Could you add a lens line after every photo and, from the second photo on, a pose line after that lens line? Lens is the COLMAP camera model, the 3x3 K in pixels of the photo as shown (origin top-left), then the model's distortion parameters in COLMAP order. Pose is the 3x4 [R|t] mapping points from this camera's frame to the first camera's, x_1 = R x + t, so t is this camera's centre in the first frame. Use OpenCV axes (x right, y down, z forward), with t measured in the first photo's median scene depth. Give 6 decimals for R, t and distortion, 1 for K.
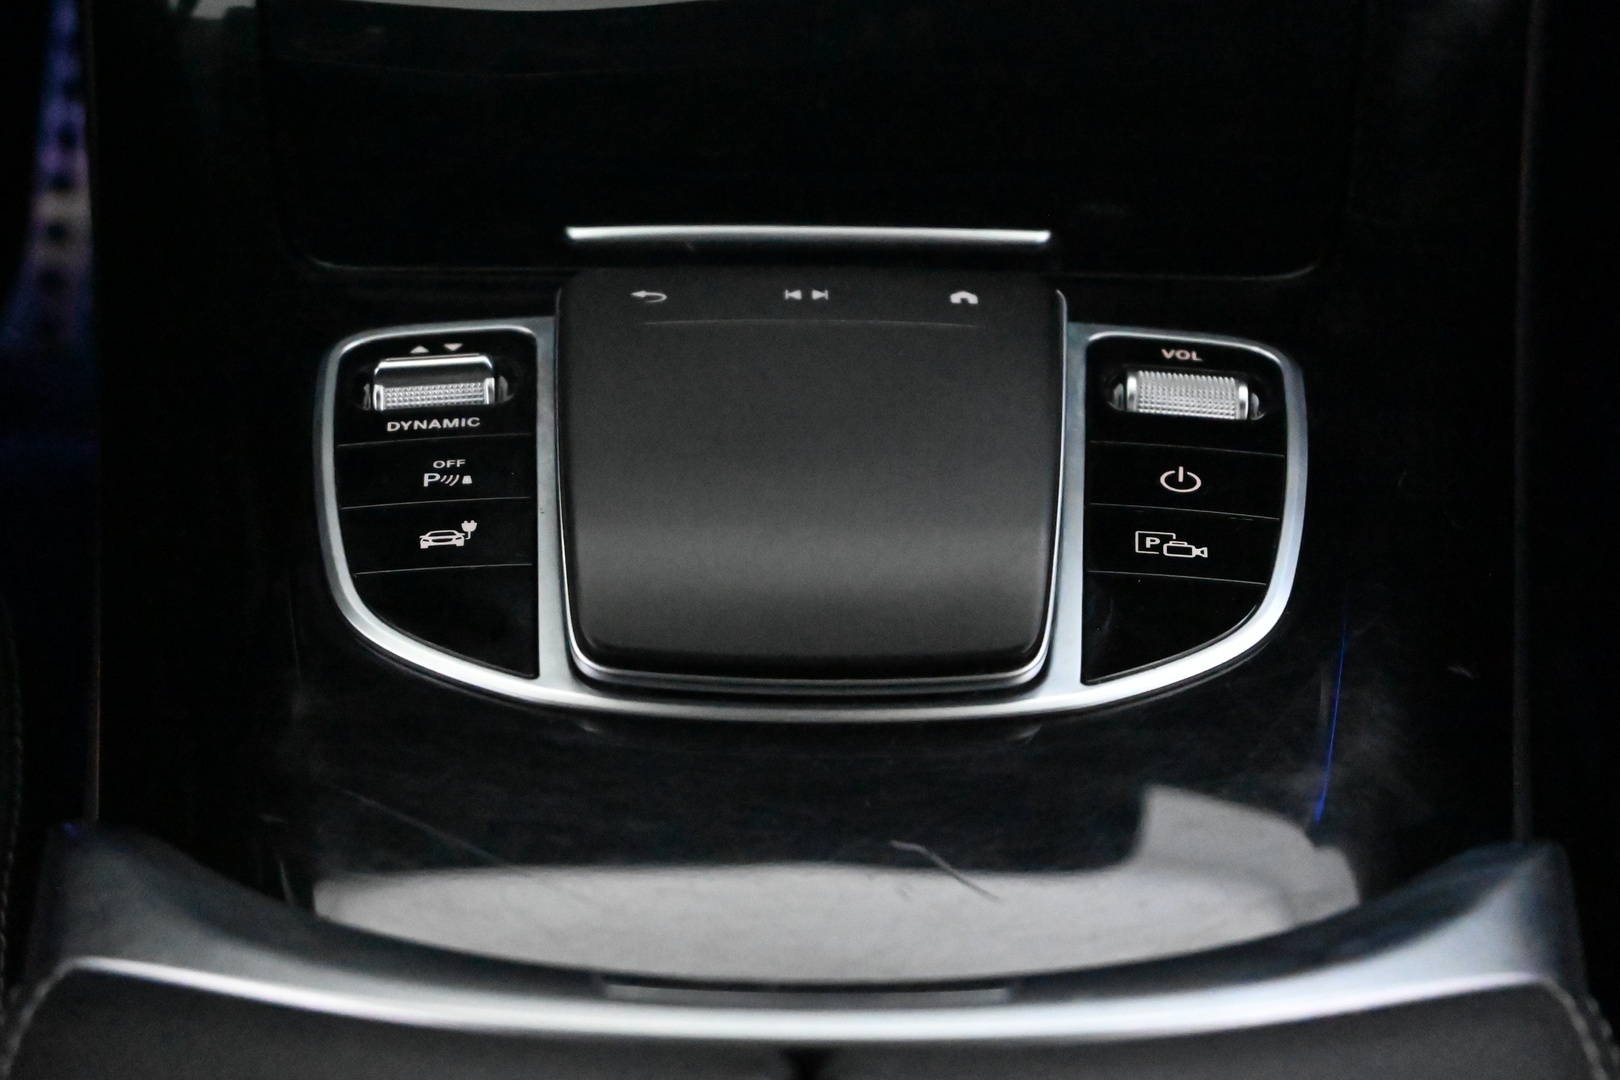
lens RADIAL K [[3516.9, 0, 809.6], [0, 3516.9, 538.3], [0, 0, 1]] dist [-0.099104, 0.000000]
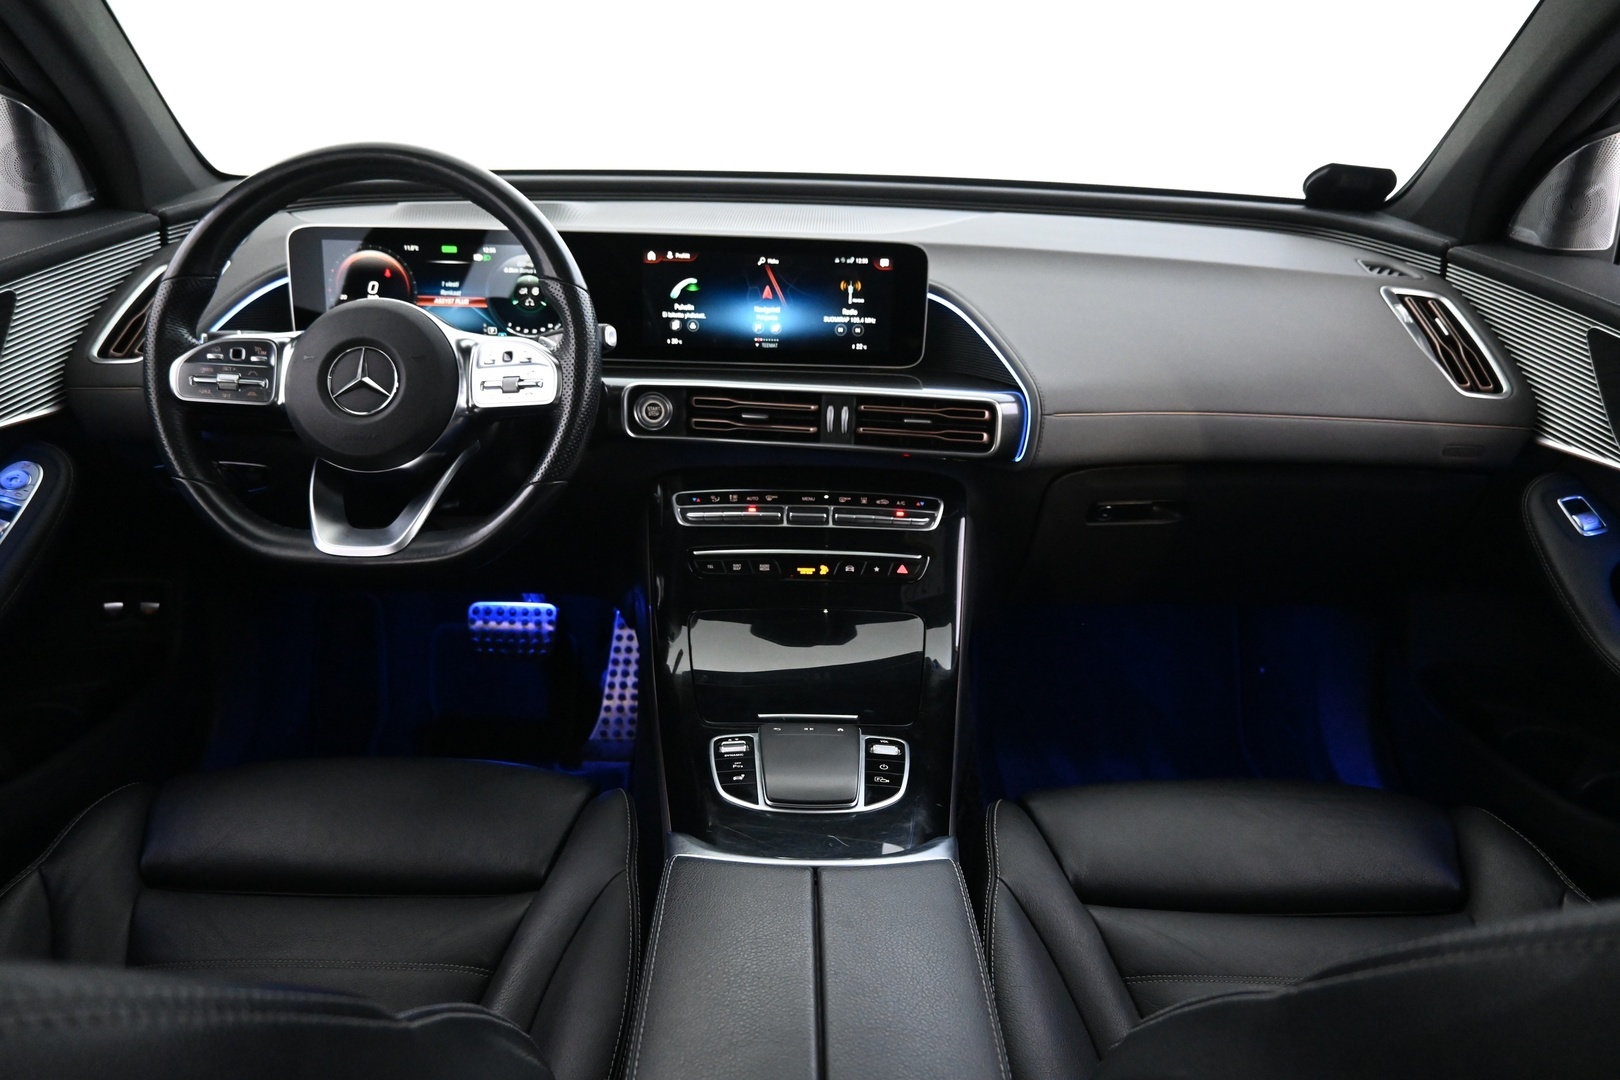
lens RADIAL K [[1128.3, 0, 817.9], [0, 1128.3, 548.0], [0, 0, 1]] dist [0.004367, 0.000325]
pose [[0.999407, 0.008686, 0.033323, -0.044125], [-0.001152, 0.975555, -0.219753, 0.032498], [-0.034418, 0.219584, 0.974986, -0.625871]]
